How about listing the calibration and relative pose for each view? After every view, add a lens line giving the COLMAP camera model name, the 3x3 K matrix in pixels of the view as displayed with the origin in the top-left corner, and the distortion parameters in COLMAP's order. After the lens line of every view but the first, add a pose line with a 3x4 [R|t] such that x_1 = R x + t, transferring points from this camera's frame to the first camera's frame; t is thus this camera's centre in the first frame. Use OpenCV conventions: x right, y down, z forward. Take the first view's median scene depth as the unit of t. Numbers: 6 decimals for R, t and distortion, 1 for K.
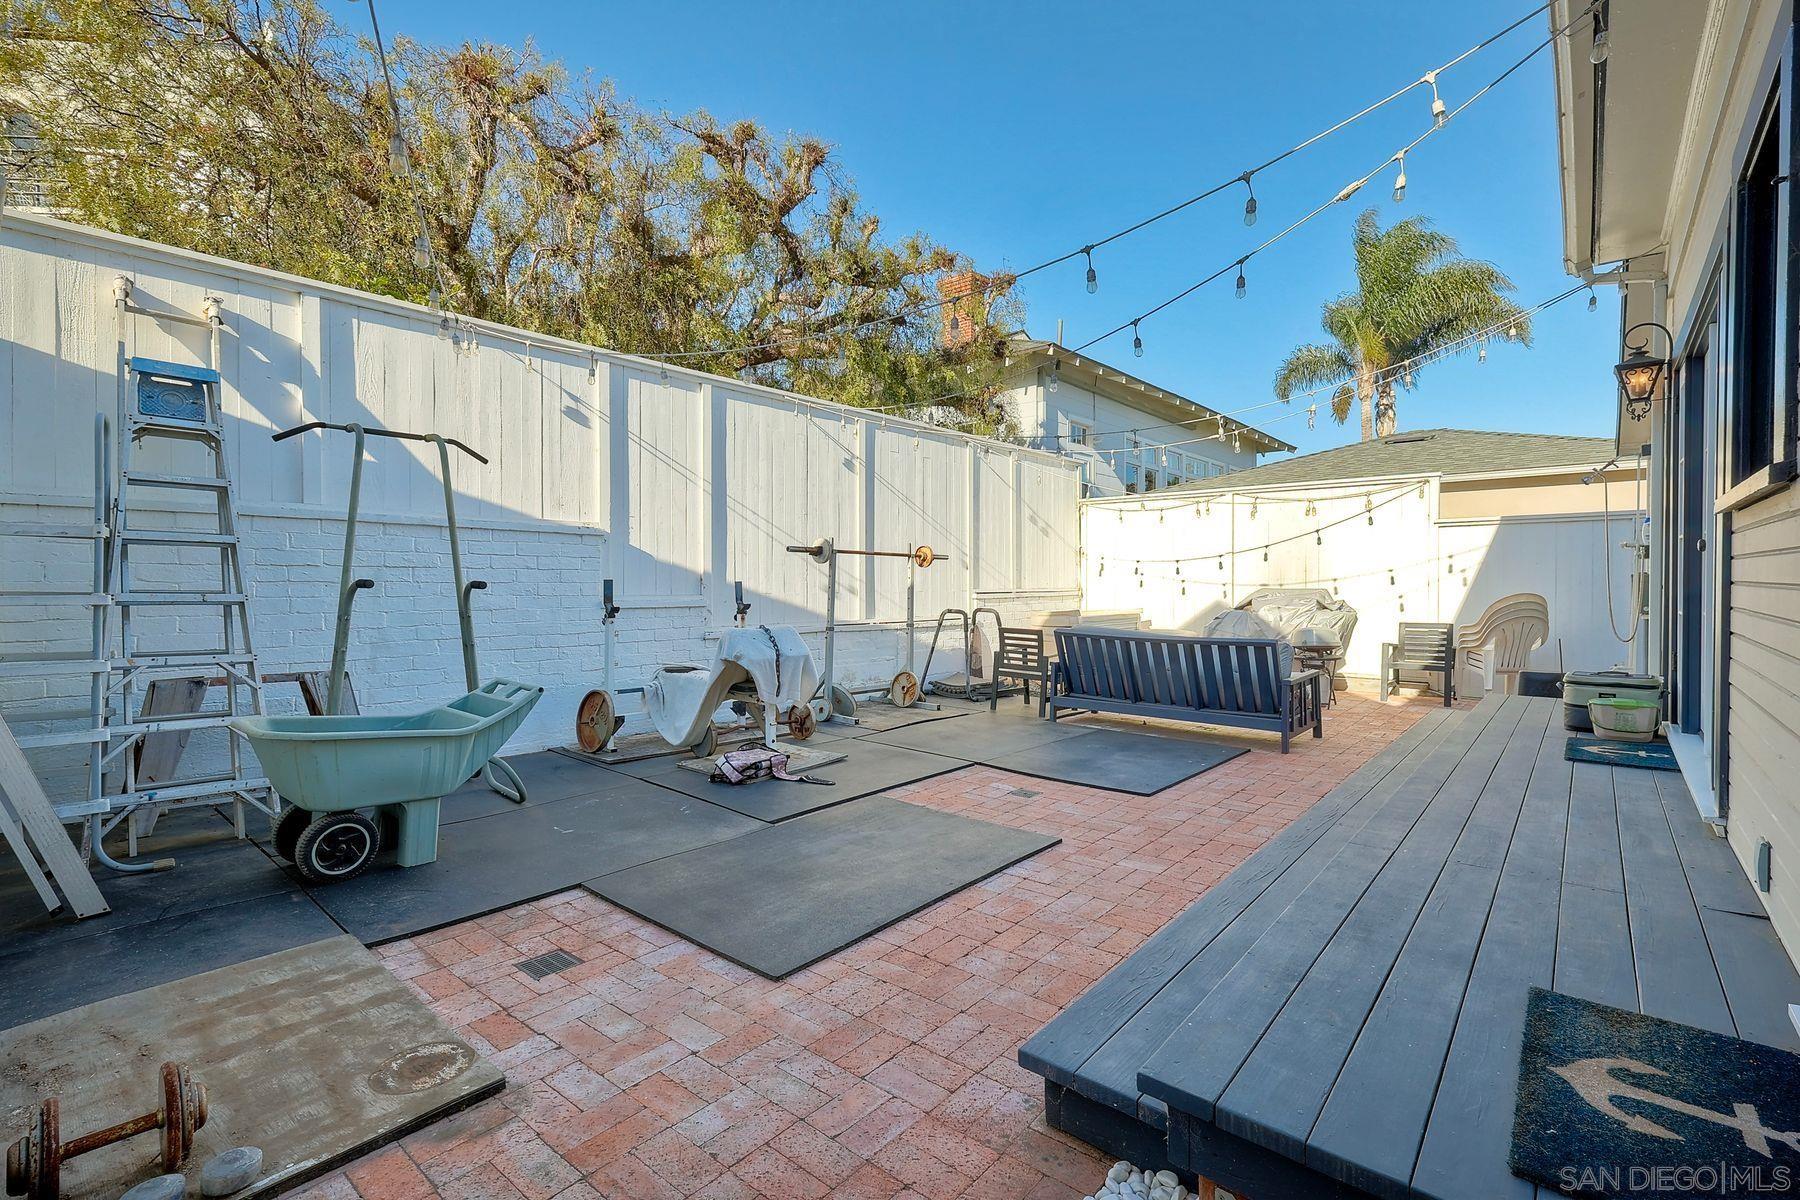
lens RADIAL K [[799.2, 0, 900.0], [0, 799.2, 600.0], [0, 0, 1]] dist [0.001709, 0.000226]
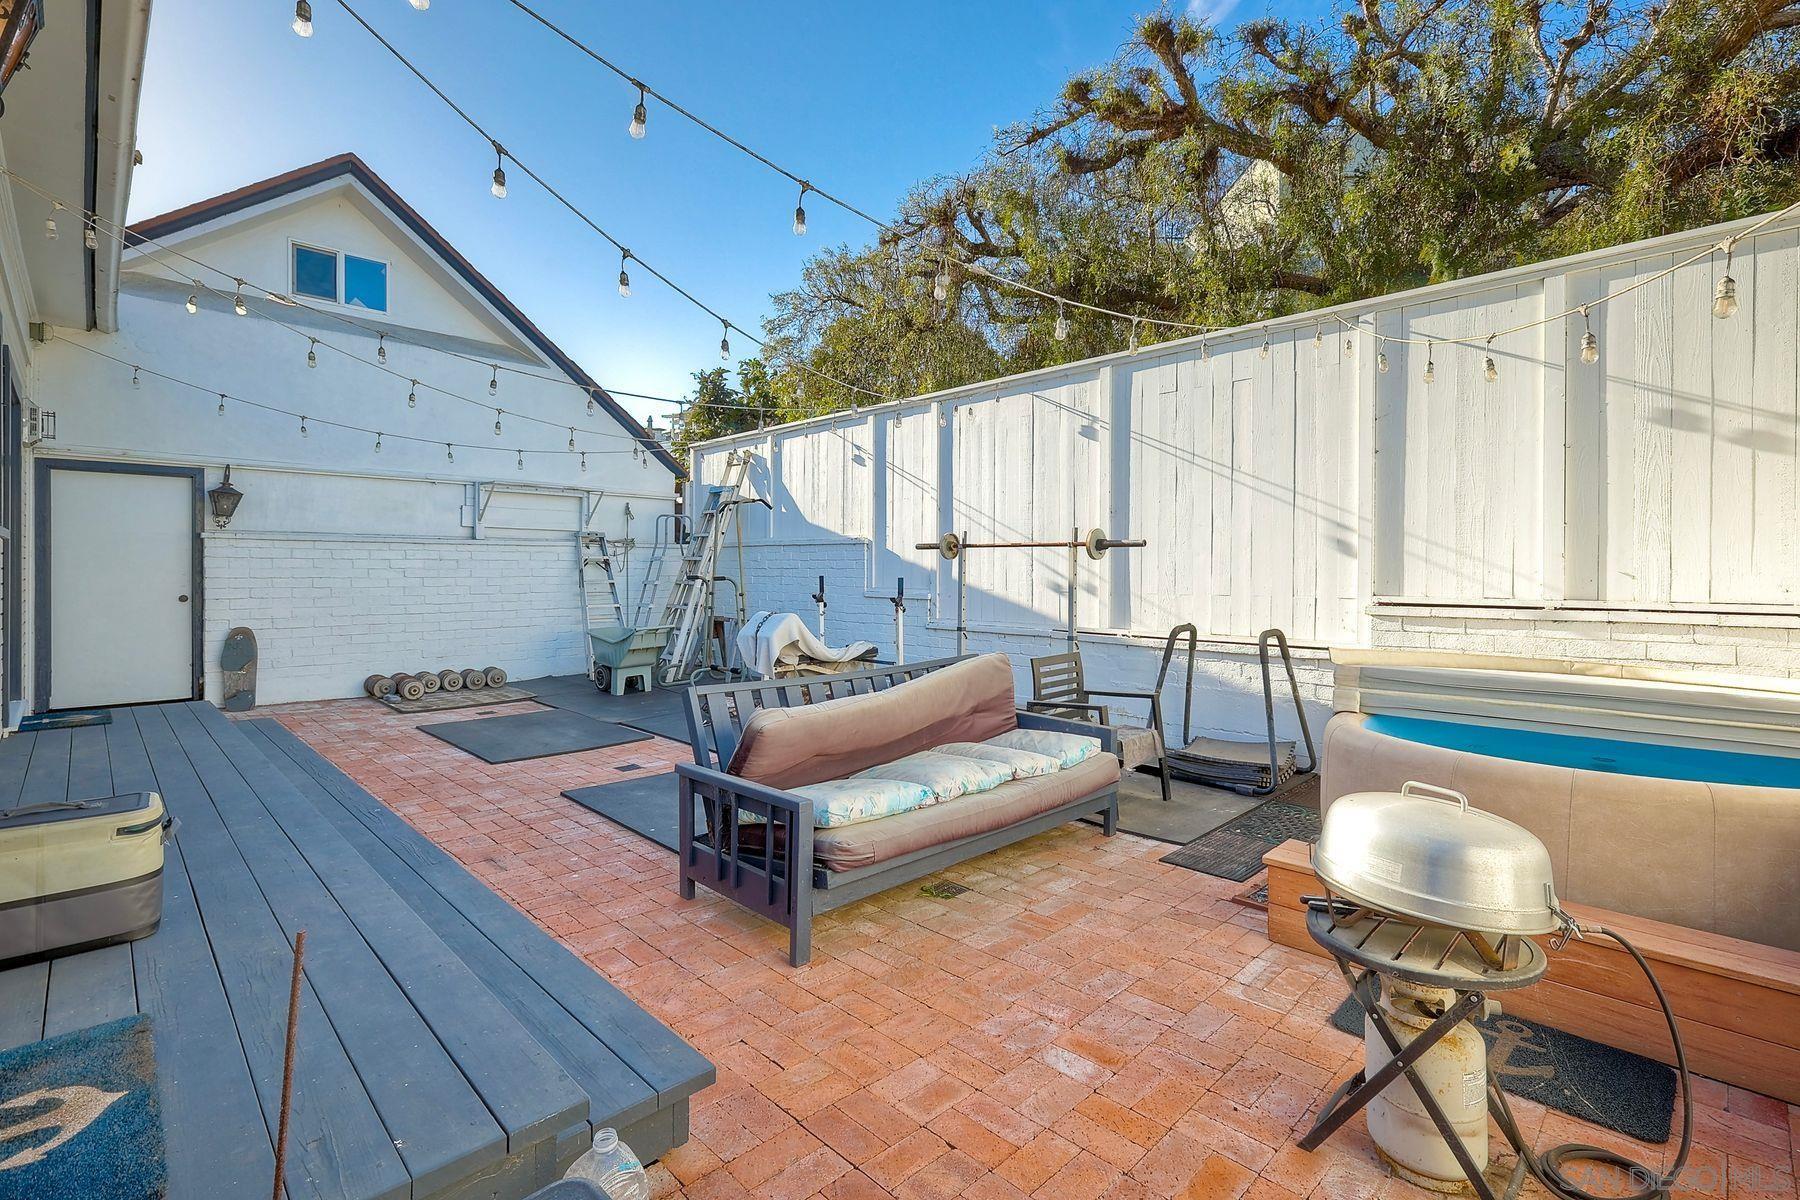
lens RADIAL K [[799.2, 0, 900.0], [0, 799.2, 600.0], [0, 0, 1]] dist [0.001709, 0.000226]
pose [[-0.060967, 0.028326, -0.997738, 0.762729], [-0.027656, 0.999166, 0.030056, -0.021607], [0.997757, 0.029425, -0.060132, 0.884393]]
